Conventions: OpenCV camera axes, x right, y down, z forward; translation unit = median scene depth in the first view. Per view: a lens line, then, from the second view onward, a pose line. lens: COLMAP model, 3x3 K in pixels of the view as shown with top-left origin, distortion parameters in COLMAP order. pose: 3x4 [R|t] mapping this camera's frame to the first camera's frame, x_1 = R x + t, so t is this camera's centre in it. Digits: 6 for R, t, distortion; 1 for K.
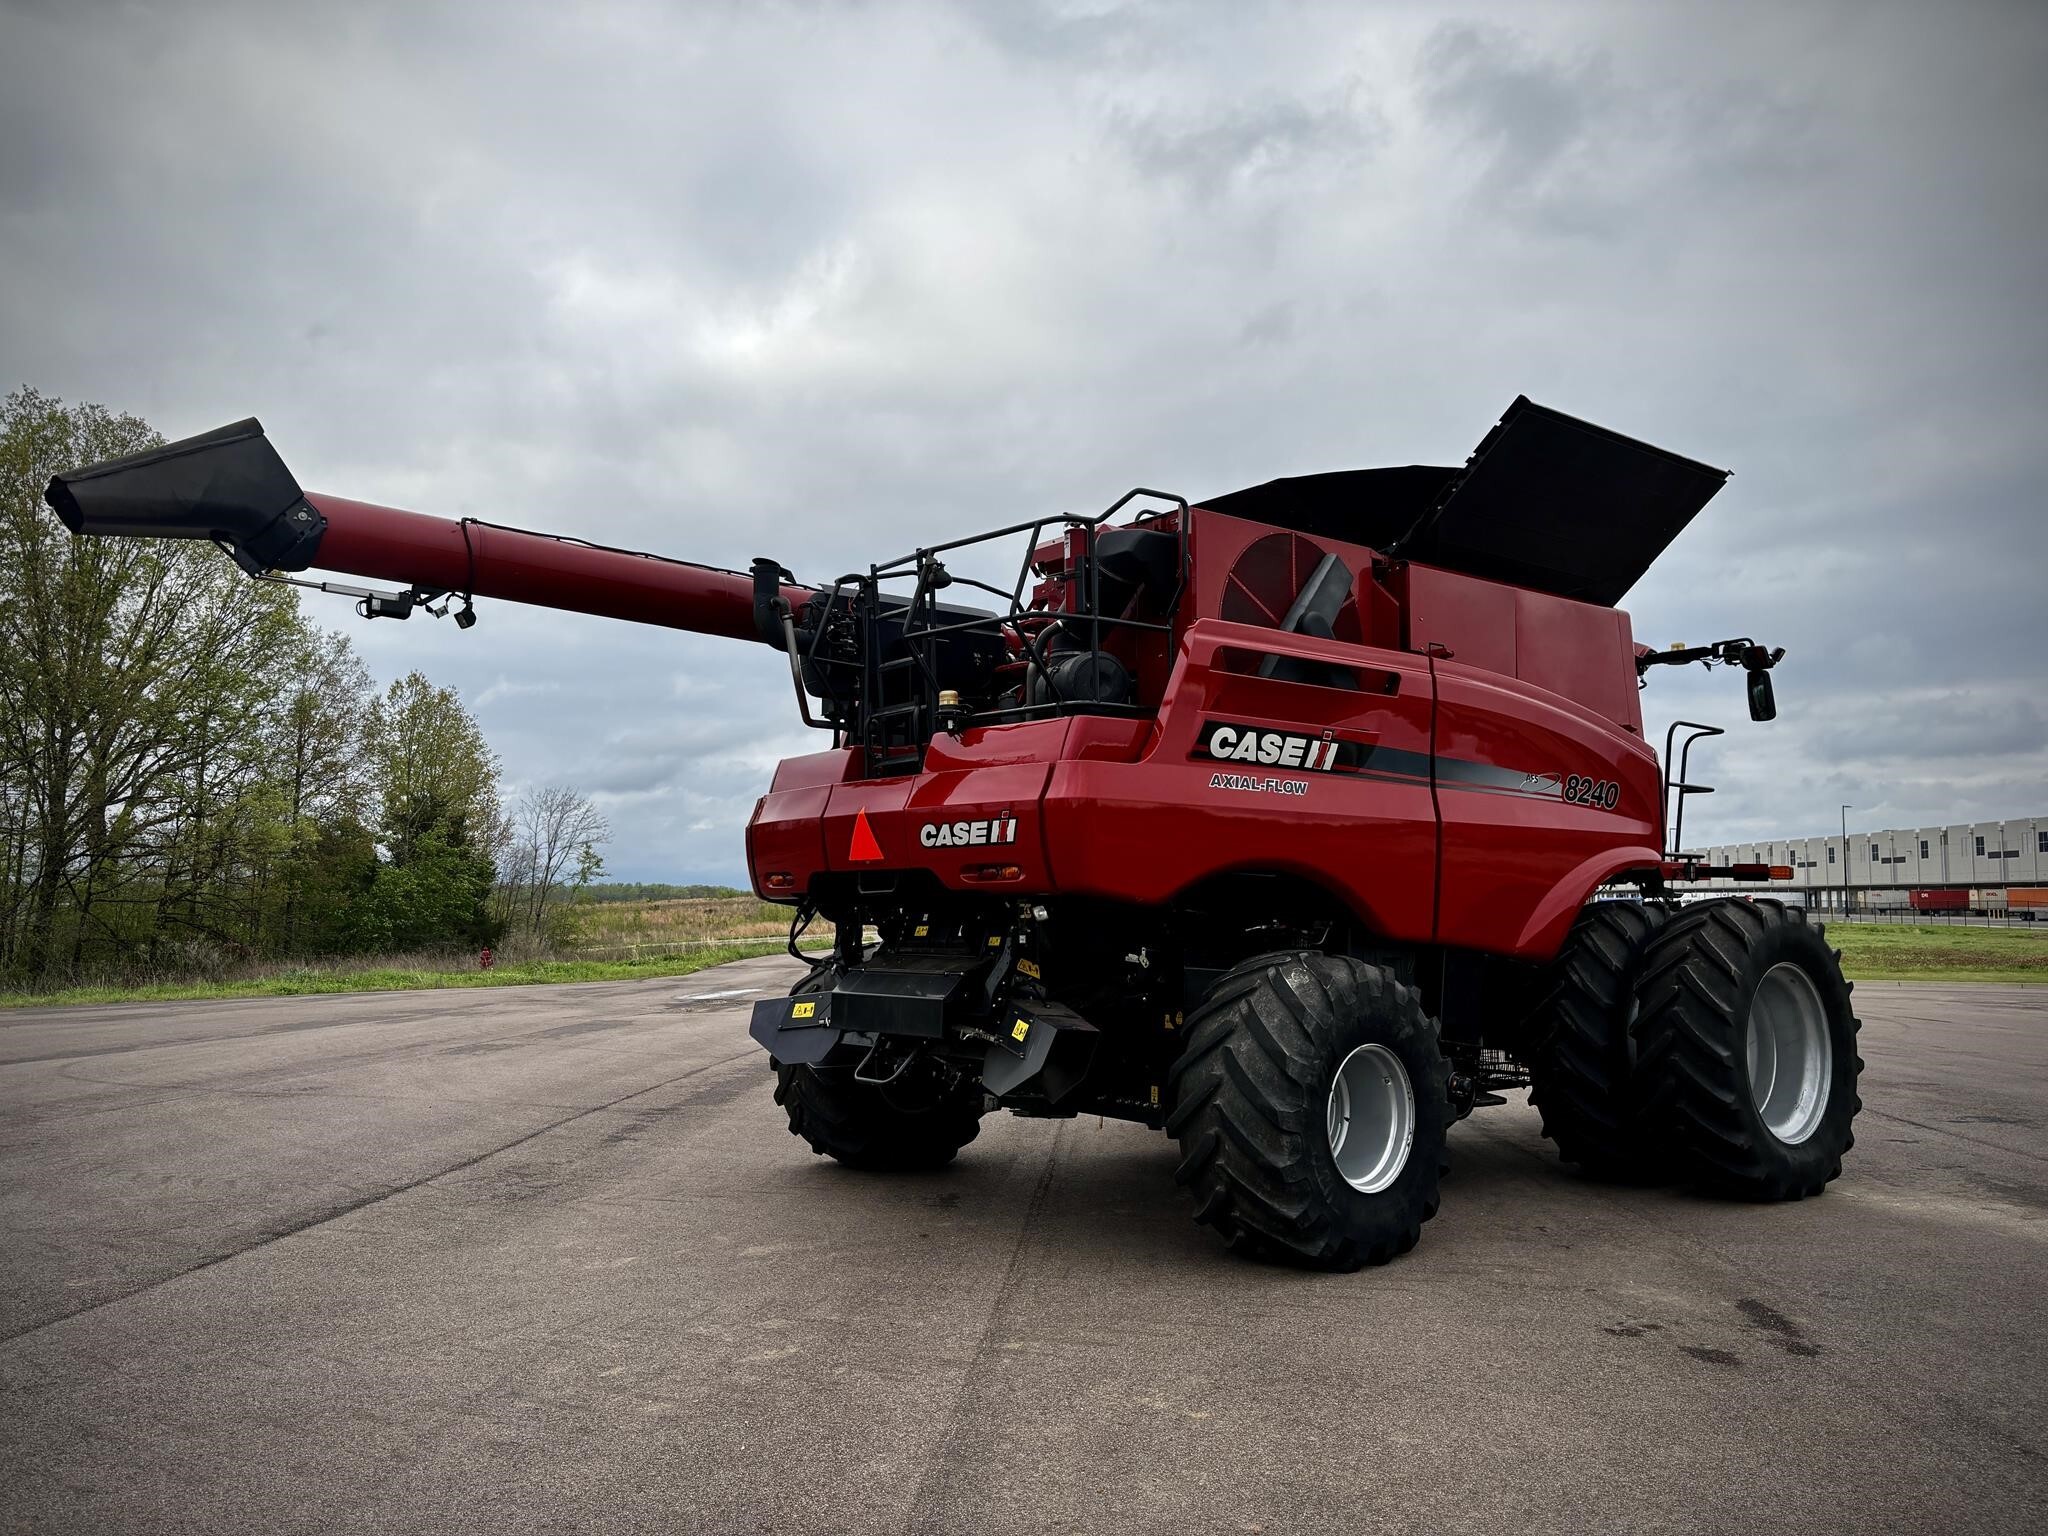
lens RADIAL K [[1542.0, 0, 1024.0], [0, 1542.0, 768.0], [0, 0, 1]] dist [0.035408, -0.000208]
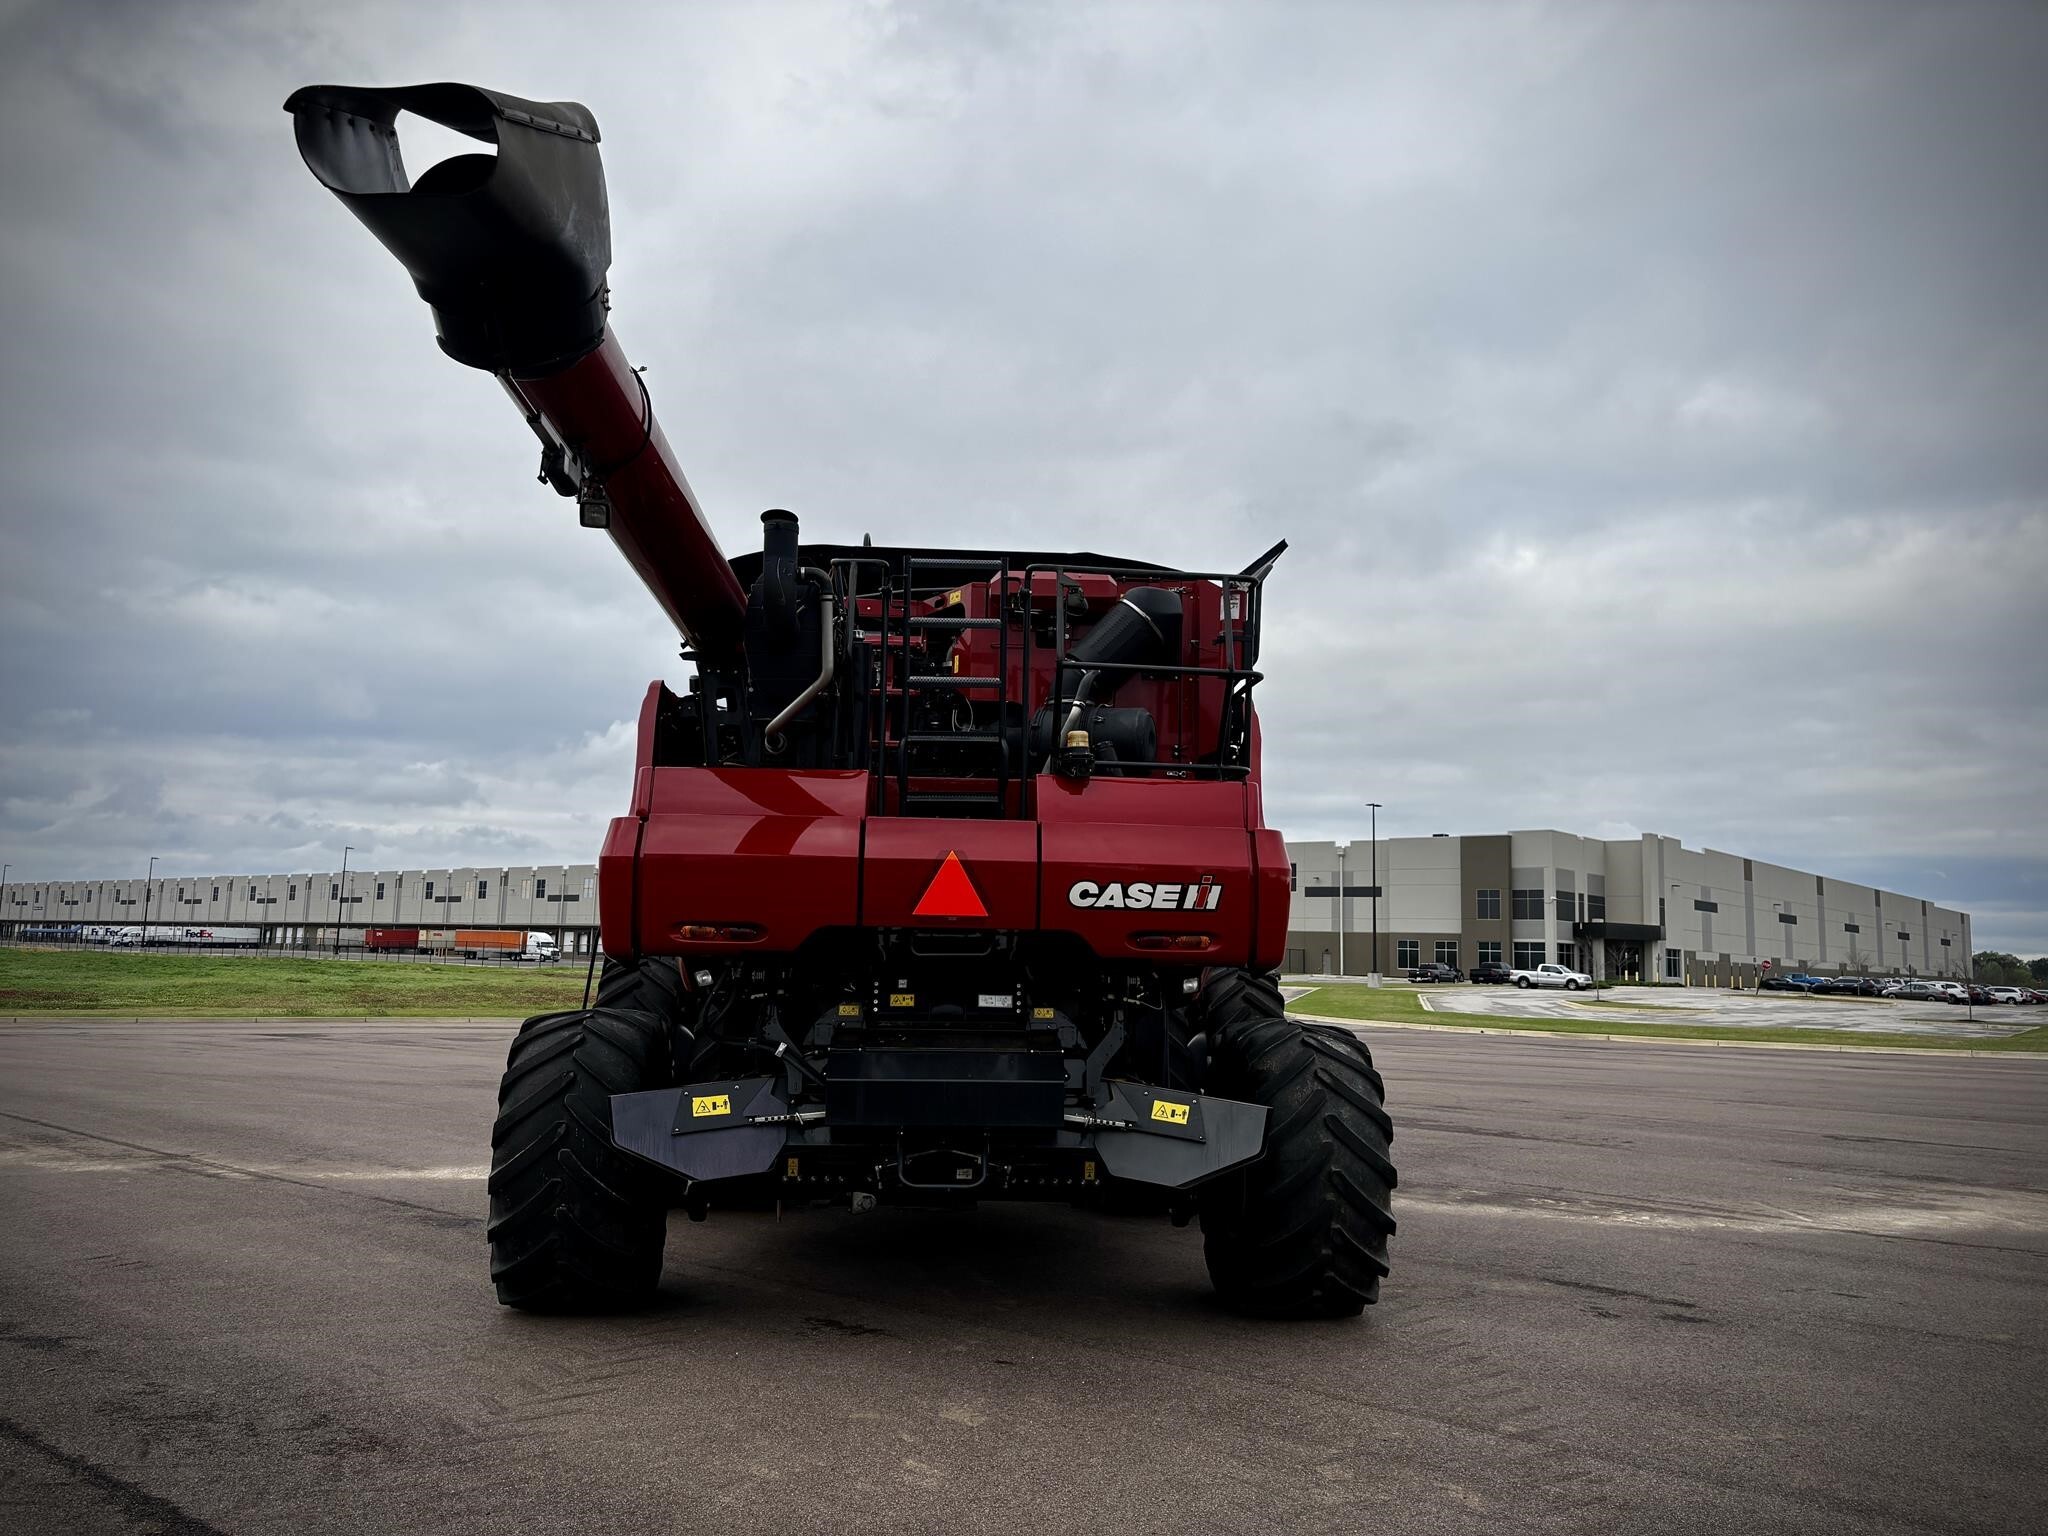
lens RADIAL K [[1542.0, 0, 1024.0], [0, 1542.0, 768.0], [0, 0, 1]] dist [0.035408, -0.000208]
pose [[0.569211, 0.115967, 0.813972, -0.788668], [-0.098400, 0.992496, -0.072590, 0.039001], [-0.816282, -0.038775, 0.576351, 0.518966]]
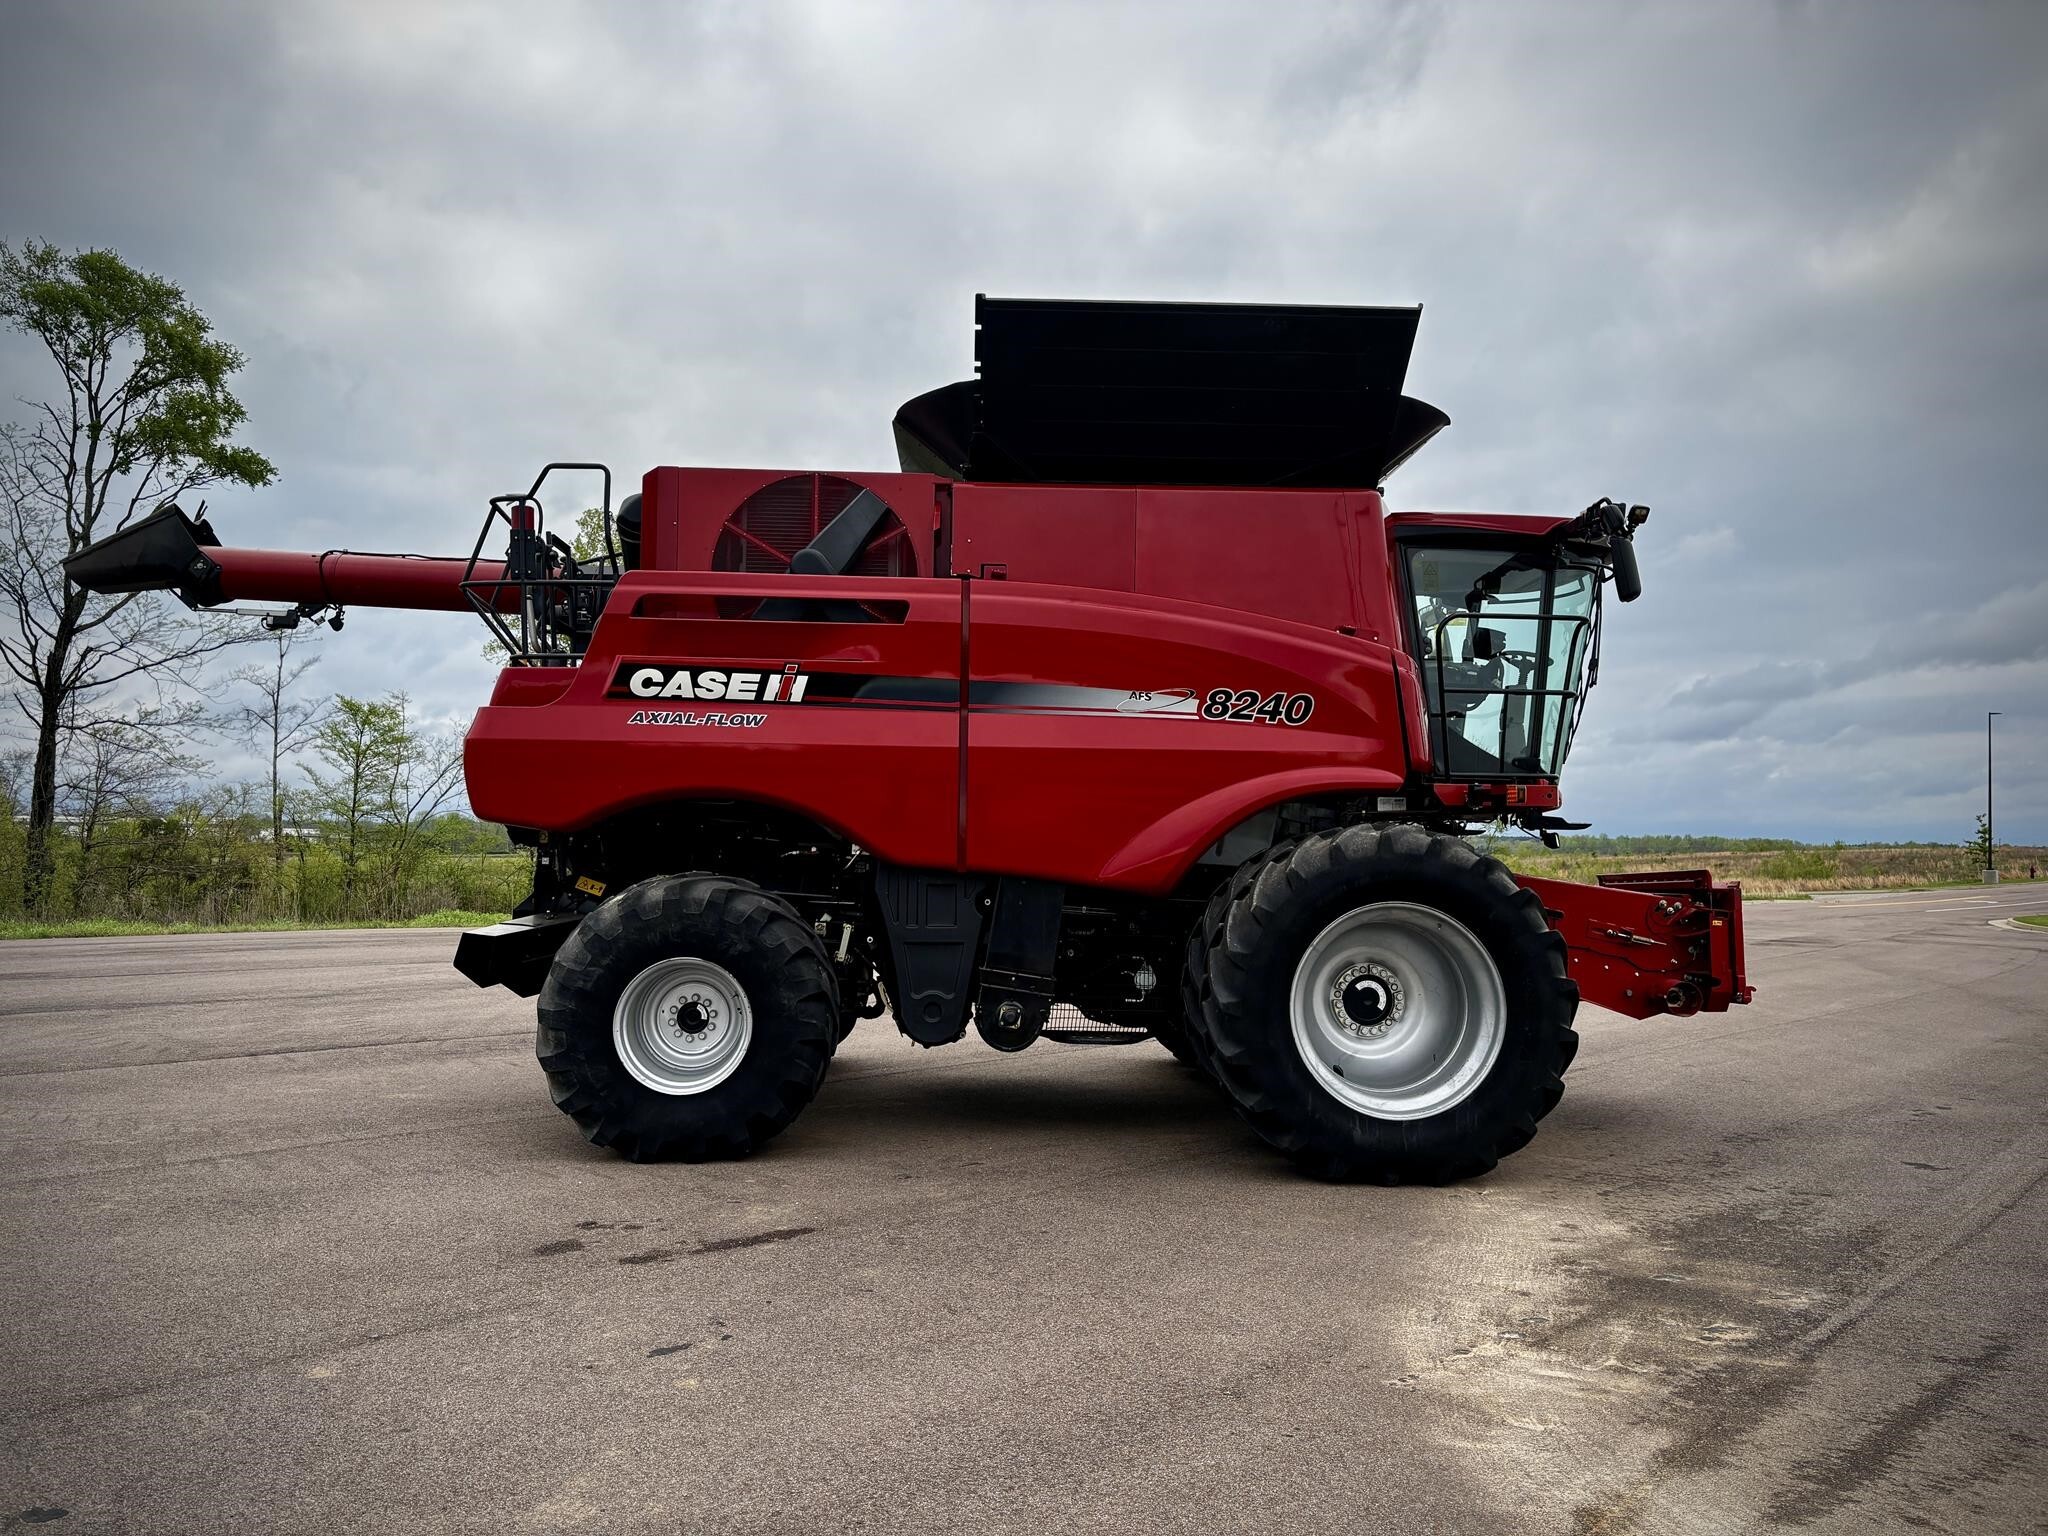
lens RADIAL K [[1543.7, 0, 1024.0], [0, 1543.7, 768.0], [0, 0, 1]] dist [0.043245, -0.000091]
pose [[0.788538, -0.024686, -0.614490, 0.965954], [0.041494, 0.999053, 0.013112, 0.038938], [0.613584, -0.035837, 0.788816, 0.275855]]
